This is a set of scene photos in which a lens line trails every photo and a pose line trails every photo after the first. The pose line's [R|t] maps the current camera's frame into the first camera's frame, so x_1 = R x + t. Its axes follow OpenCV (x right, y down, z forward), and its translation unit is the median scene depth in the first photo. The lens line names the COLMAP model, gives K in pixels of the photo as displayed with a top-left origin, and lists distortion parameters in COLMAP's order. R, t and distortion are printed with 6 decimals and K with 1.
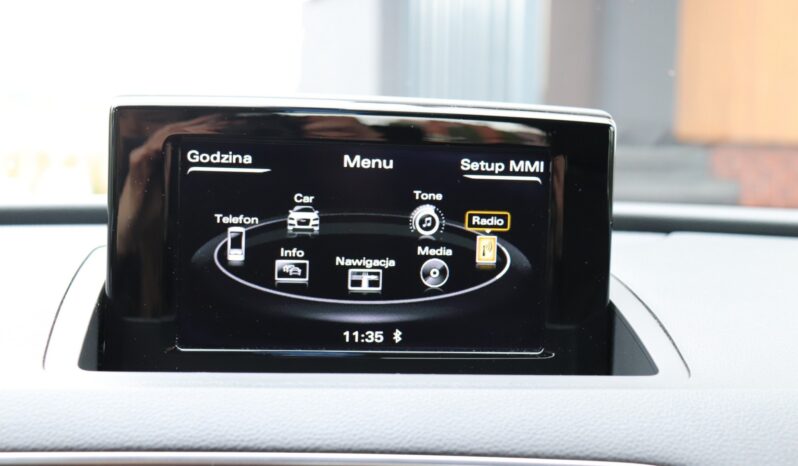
lens RADIAL K [[1137.1, 0, 401.6], [0, 1137.1, 197.7], [0, 0, 1]] dist [0.050317, 0.057719]
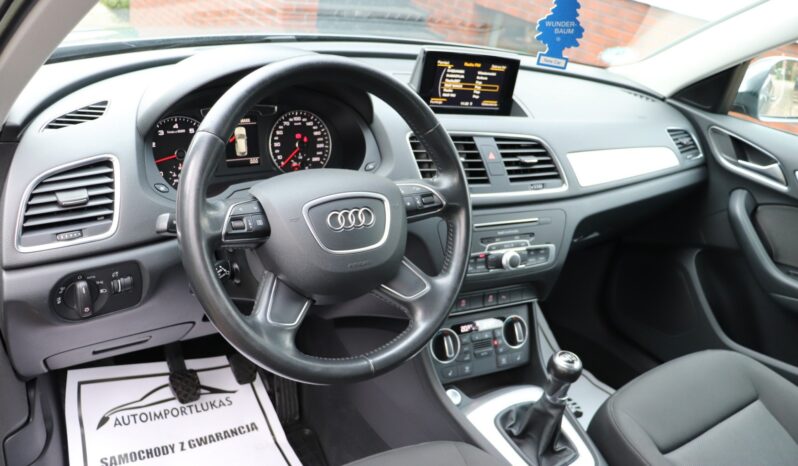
lens RADIAL K [[656.8, 0, 399.0], [0, 656.8, 233.0], [0, 0, 1]] dist [-0.186060, 0.178041]
pose [[0.936153, -0.031435, 0.350184, -1.375064], [-0.118162, 0.909933, 0.397566, -0.463828], [-0.331142, -0.413561, 0.848123, -1.488110]]
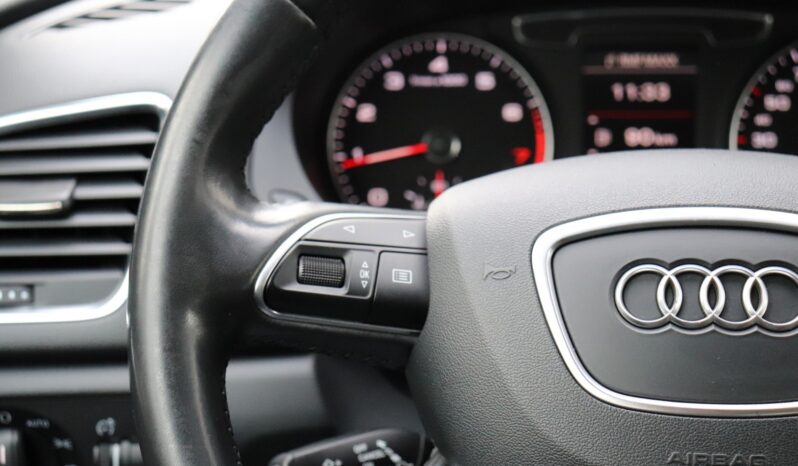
lens RADIAL K [[1845.3, 0, 399.0], [0, 1845.3, 233.0], [0, 0, 1]] dist [0.384032, 0.229901]
pose [[0.946012, 0.067952, -0.316930, -0.583597], [0.010789, 0.970634, 0.240317, -0.141364], [0.323953, -0.230762, 0.917498, -1.274385]]
